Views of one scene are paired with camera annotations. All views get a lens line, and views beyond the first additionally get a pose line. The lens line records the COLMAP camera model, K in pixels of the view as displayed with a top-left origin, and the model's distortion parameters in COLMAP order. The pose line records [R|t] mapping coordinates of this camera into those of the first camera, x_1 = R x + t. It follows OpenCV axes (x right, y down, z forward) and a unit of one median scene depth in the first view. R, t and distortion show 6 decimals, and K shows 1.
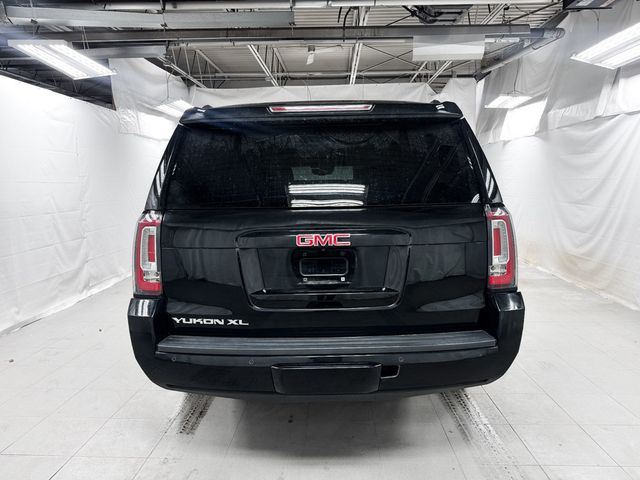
lens RADIAL K [[480.1, 0, 320.0], [0, 480.1, 240.0], [0, 0, 1]] dist [0.002917, -0.000836]
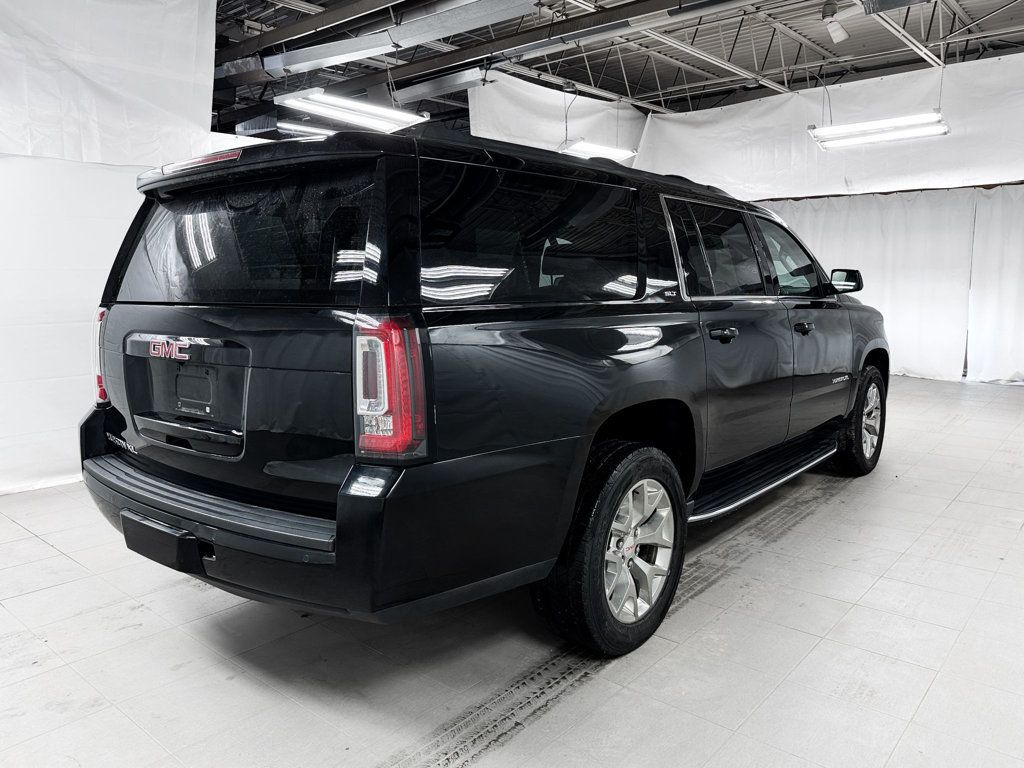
lens RADIAL K [[779.4, 0, 512.0], [0, 779.4, 384.0], [0, 0, 1]] dist [-0.000552, -0.010972]
pose [[0.771271, 0.096381, -0.629167, 0.836971], [-0.079341, 0.995317, 0.055210, -0.039591], [0.631543, 0.007336, 0.775306, 0.315062]]
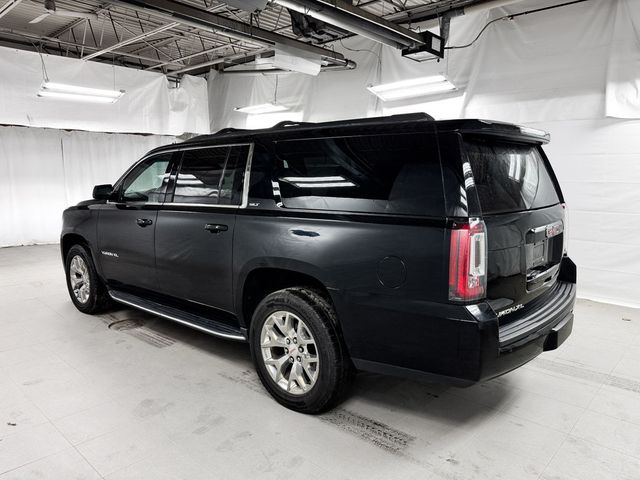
lens RADIAL K [[466.2, 0, 320.0], [0, 466.2, 240.0], [0, 0, 1]] dist [-0.001373, -0.001967]
pose [[0.637986, -0.099884, 0.763542, -1.031684], [0.084784, 0.994635, 0.059273, -0.076017], [-0.765366, 0.026921, 0.643032, 0.488511]]
